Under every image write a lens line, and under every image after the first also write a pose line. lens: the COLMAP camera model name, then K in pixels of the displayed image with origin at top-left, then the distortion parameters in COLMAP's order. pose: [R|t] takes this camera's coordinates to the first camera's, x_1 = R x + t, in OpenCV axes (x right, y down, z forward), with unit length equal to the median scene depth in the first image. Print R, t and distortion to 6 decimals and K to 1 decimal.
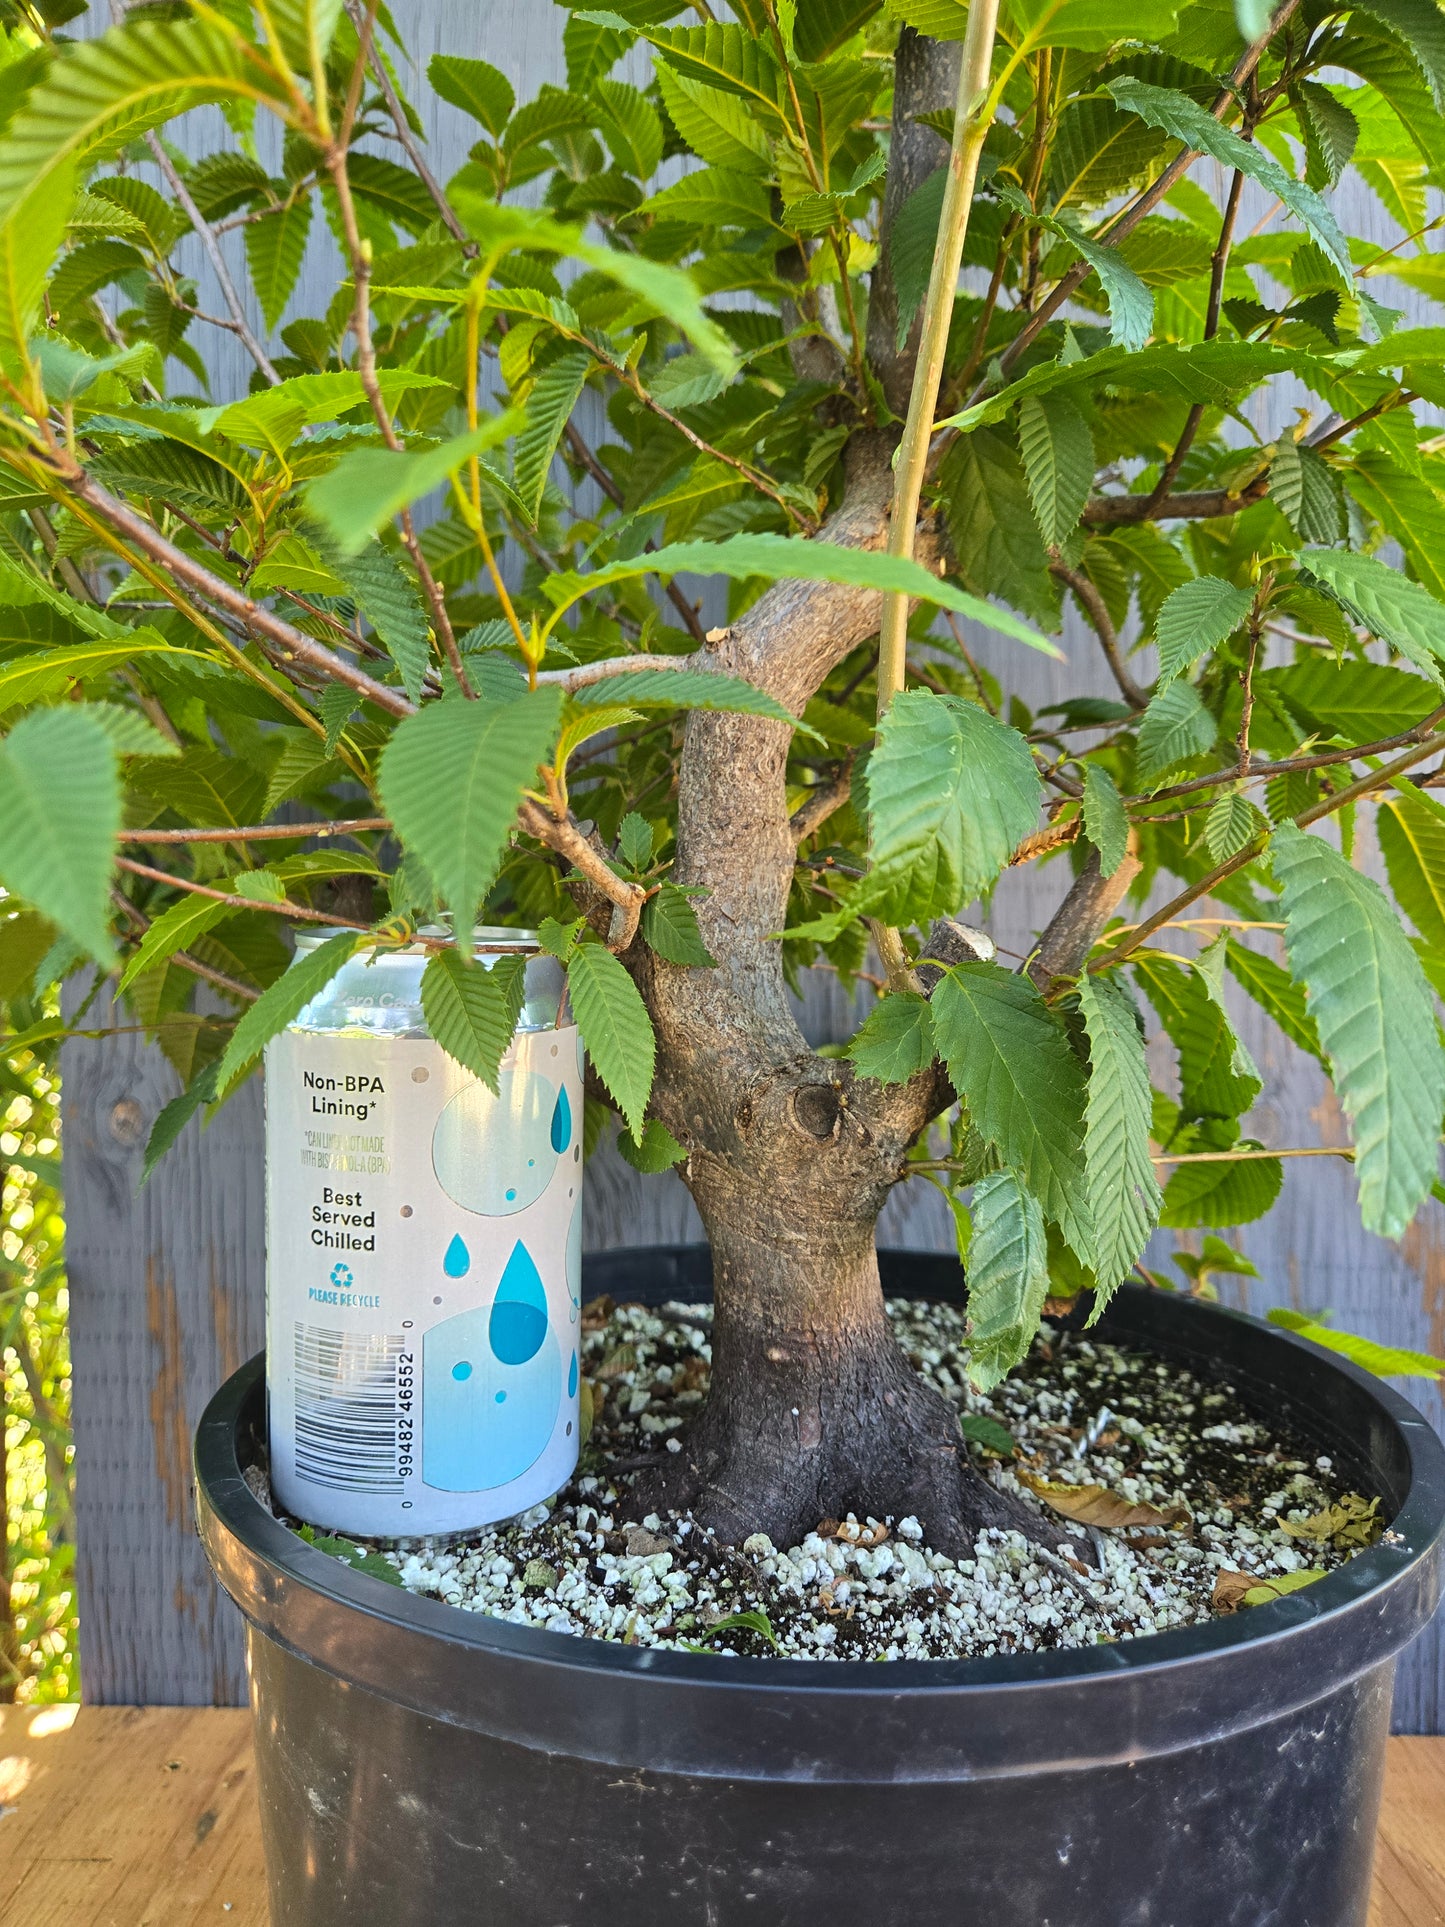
lens RADIAL K [[1416.4, 0, 681.2], [0, 1416.4, 938.9], [0, 0, 1]] dist [0.045404, -0.051588]
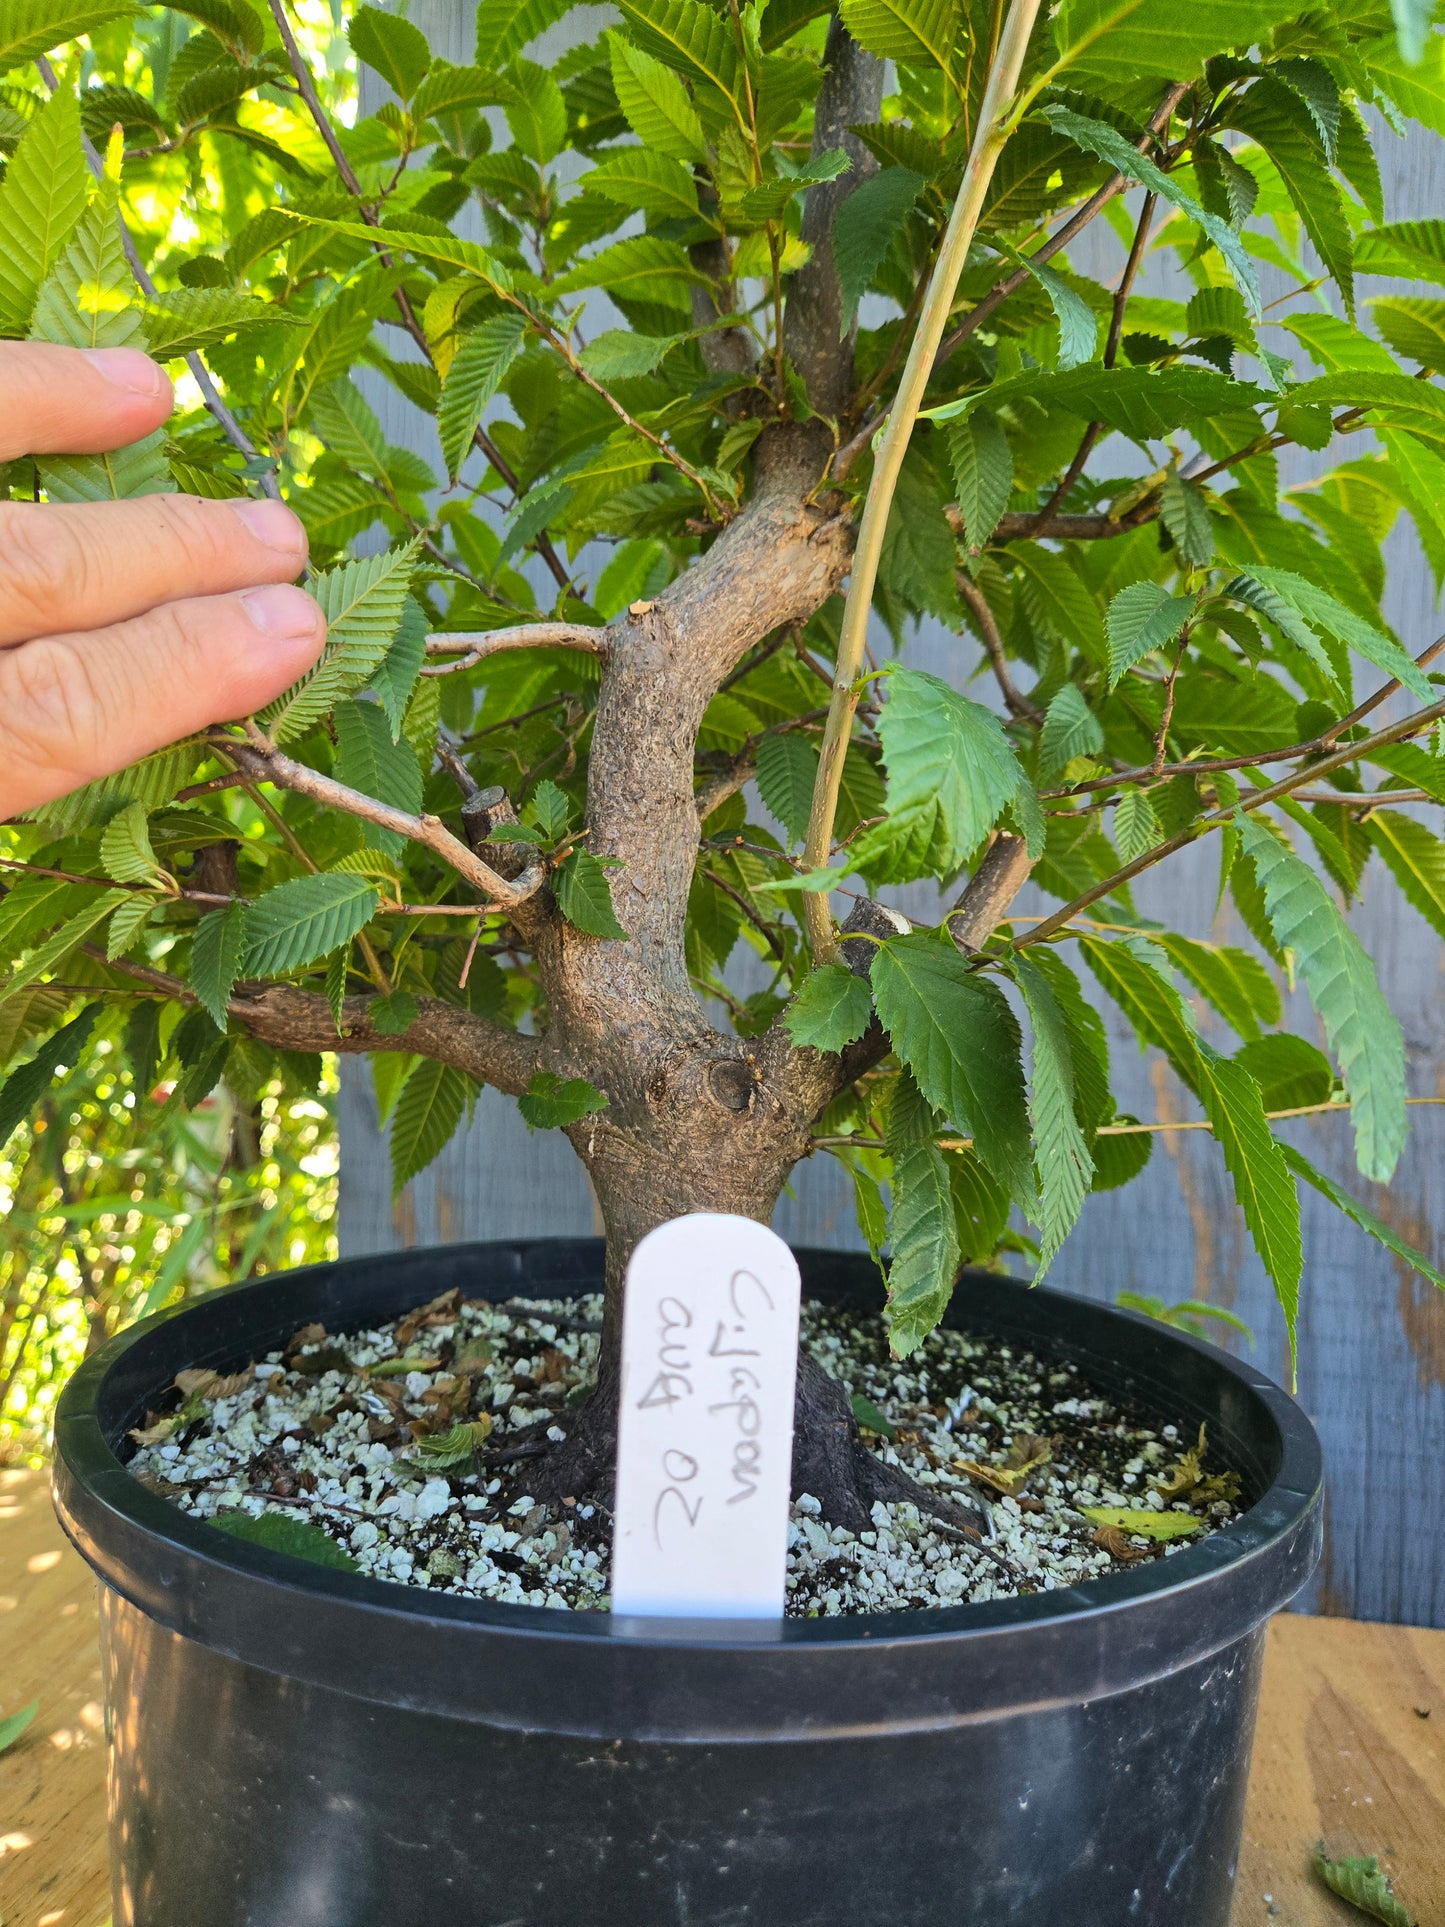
lens RADIAL K [[1412.1, 0, 675.9], [0, 1412.1, 922.4], [0, 0, 1]] dist [0.045076, -0.050070]
pose [[0.981569, 0.039671, 0.186947, -0.127476], [-0.033264, 0.998751, -0.037290, 0.043444], [-0.188192, 0.030384, 0.981662, 0.023778]]
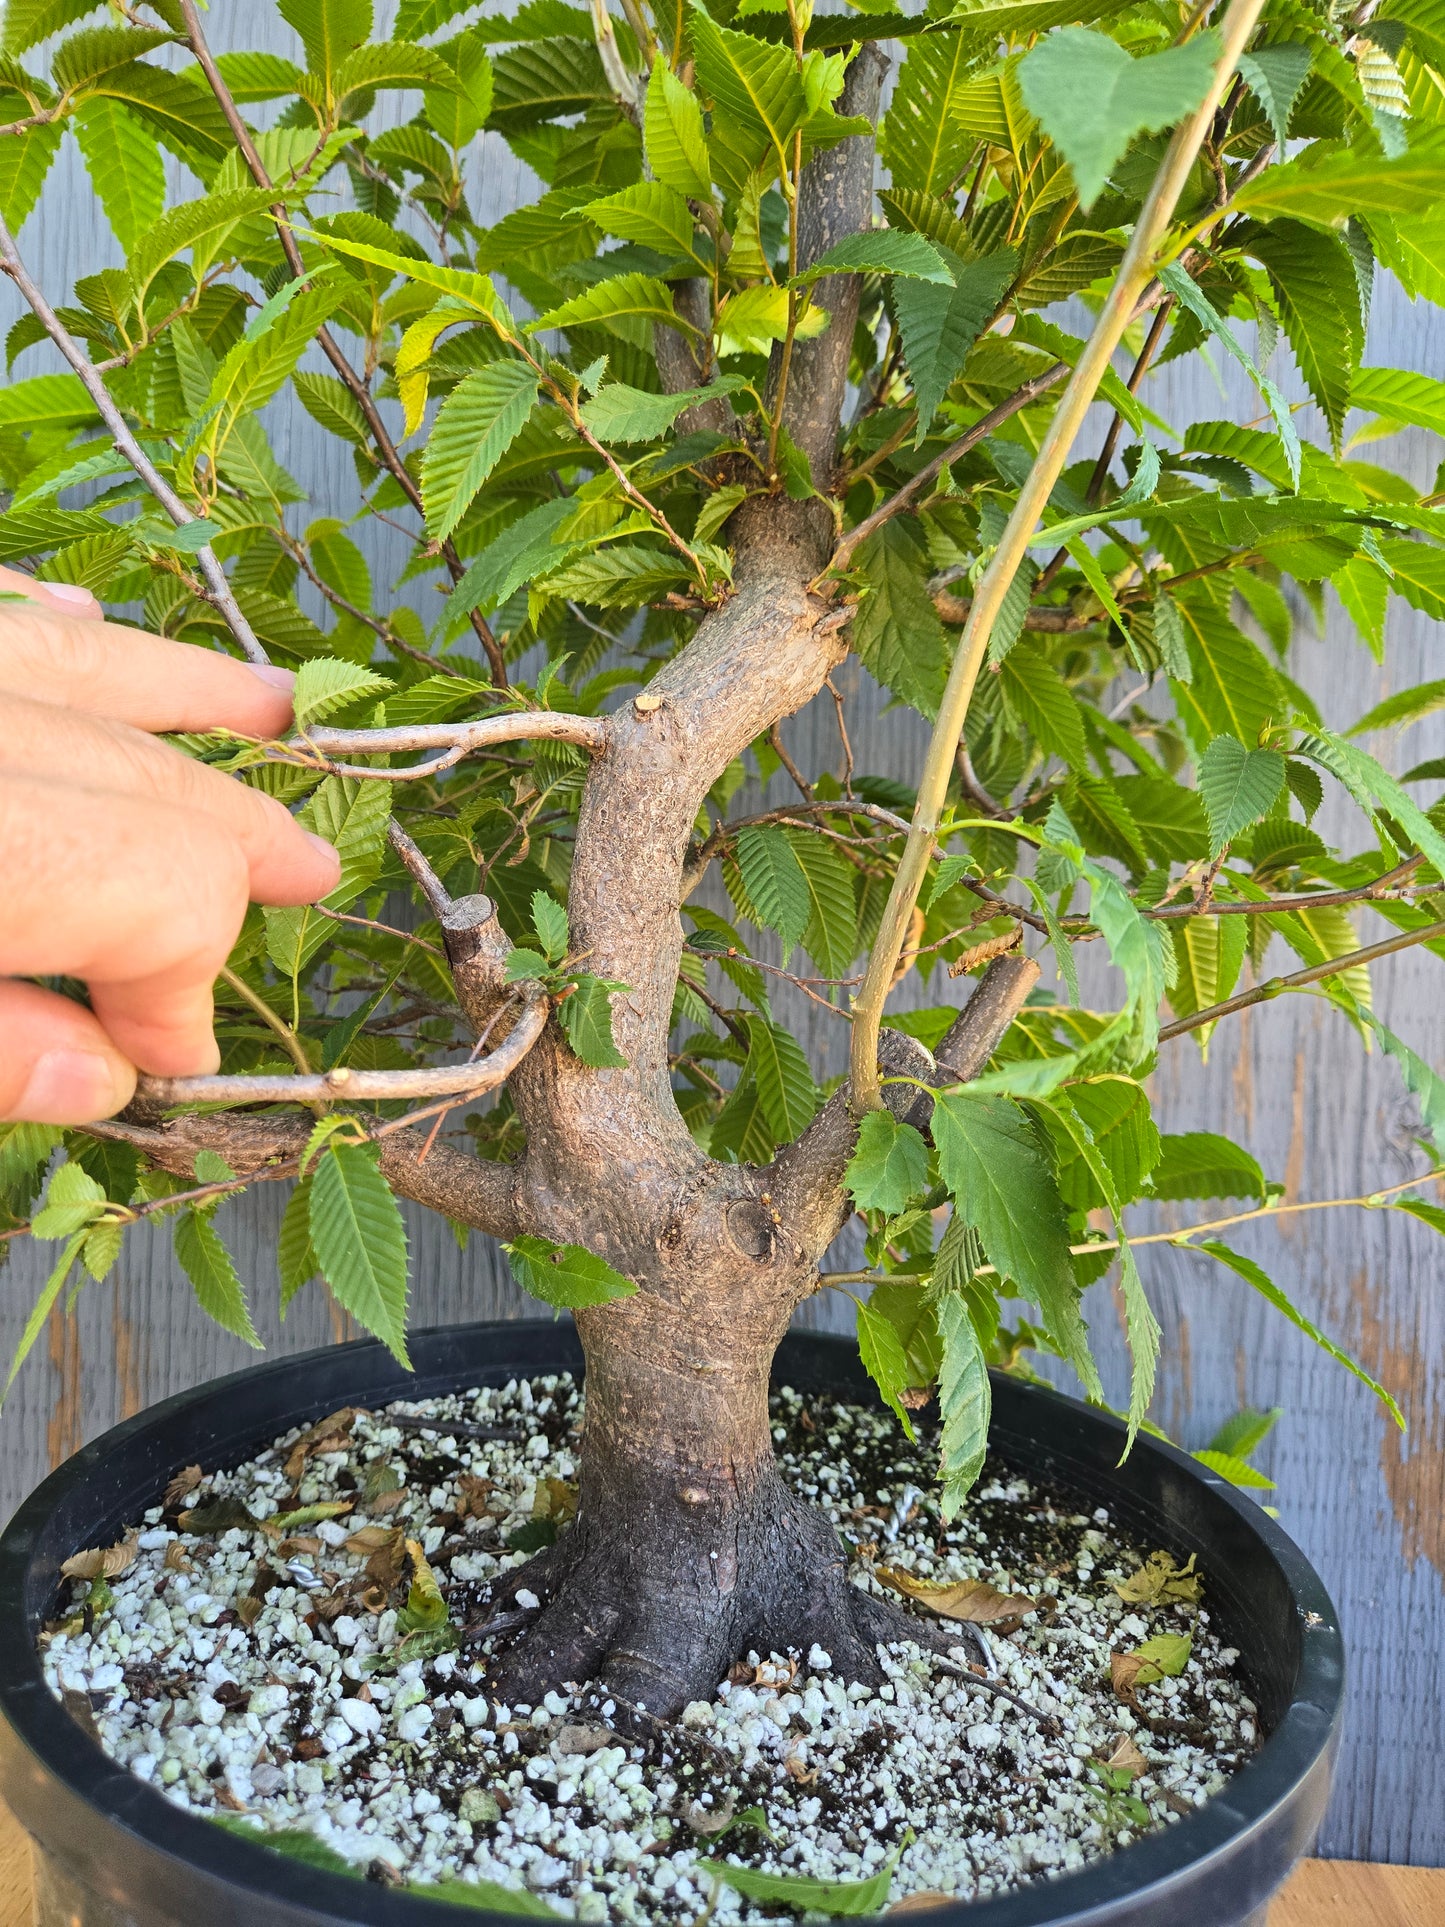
lens RADIAL K [[1412.1, 0, 675.9], [0, 1412.1, 922.4], [0, 0, 1]] dist [0.045076, -0.050070]
pose [[0.903803, 0.035790, 0.426449, -0.335985], [-0.041009, 0.999154, 0.003058, -0.077297], [-0.425979, -0.020252, 0.904507, 0.174508]]
